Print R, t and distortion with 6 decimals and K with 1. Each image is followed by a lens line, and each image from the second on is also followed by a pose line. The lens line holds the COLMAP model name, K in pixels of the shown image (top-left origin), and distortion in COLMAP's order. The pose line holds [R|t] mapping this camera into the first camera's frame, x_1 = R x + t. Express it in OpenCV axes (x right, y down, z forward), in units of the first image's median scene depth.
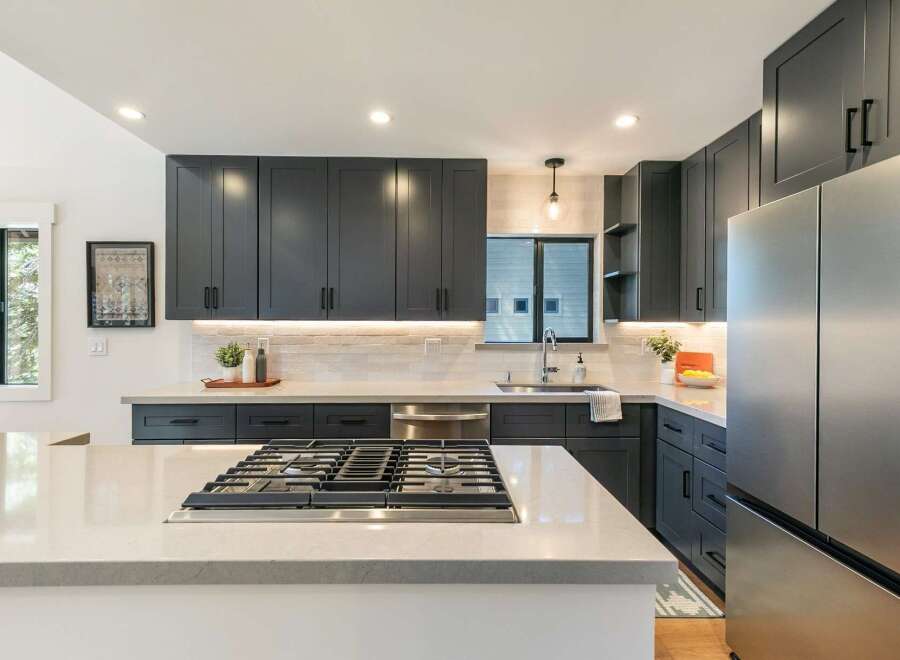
lens RADIAL K [[441.3, 0, 448.6], [0, 441.3, 324.1], [0, 0, 1]] dist [0.003741, 0.000232]
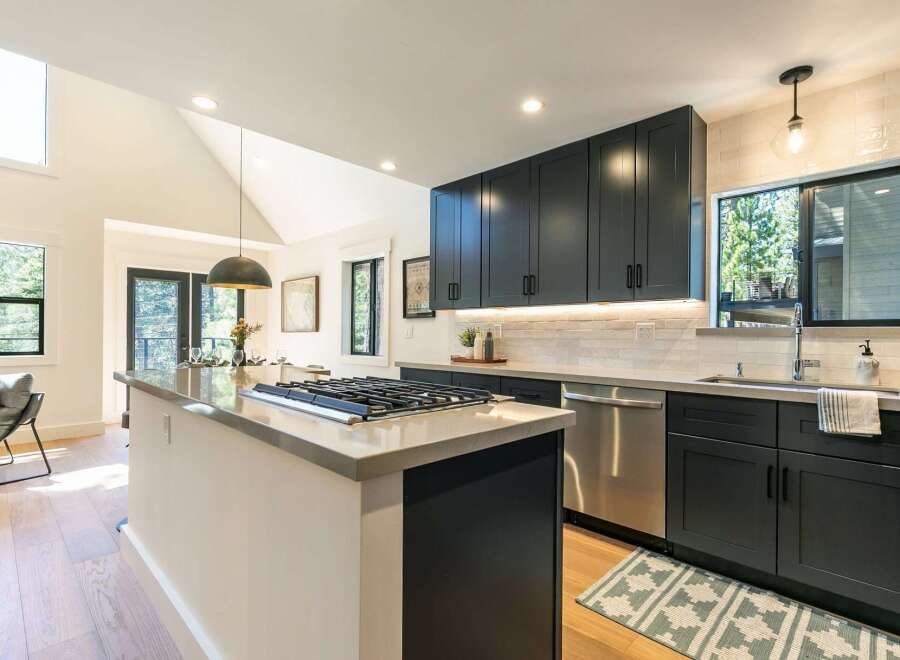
lens RADIAL K [[436.1, 0, 450.0], [0, 436.1, 330.0], [0, 0, 1]] dist [-0.000114, -0.000250]
pose [[0.705114, -0.003677, -0.709085, 0.321337], [-0.001508, 0.999977, -0.006684, 0.055002], [0.709093, 0.005782, 0.705092, 0.088847]]
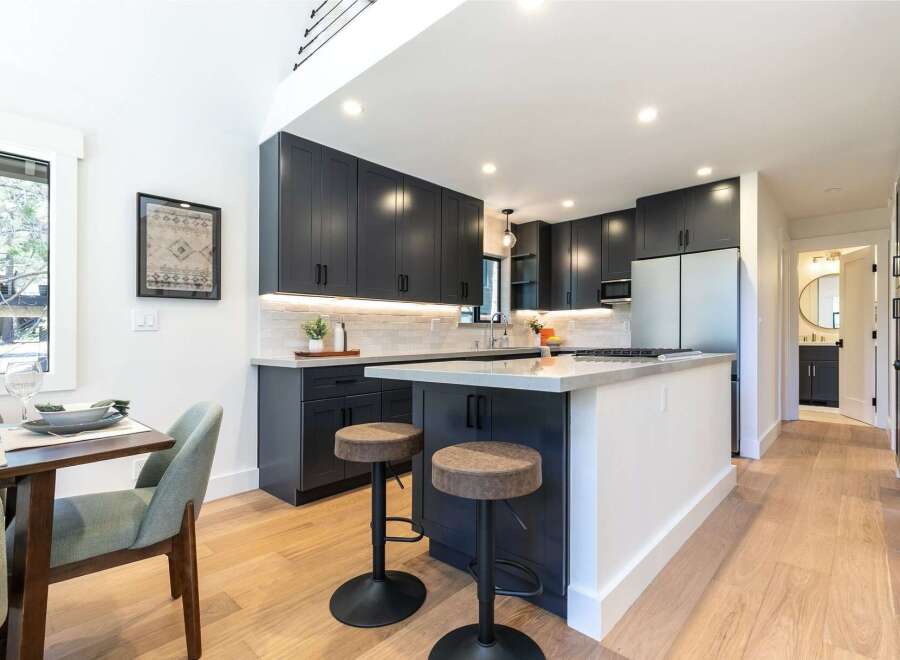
lens RADIAL K [[436.1, 0, 450.0], [0, 436.1, 330.0], [0, 0, 1]] dist [-0.000114, -0.000250]
pose [[0.703470, 0.001532, 0.710723, -0.986838], [0.001549, 0.999992, -0.003689, 0.074343], [-0.710723, 0.003696, 0.703462, 0.013197]]
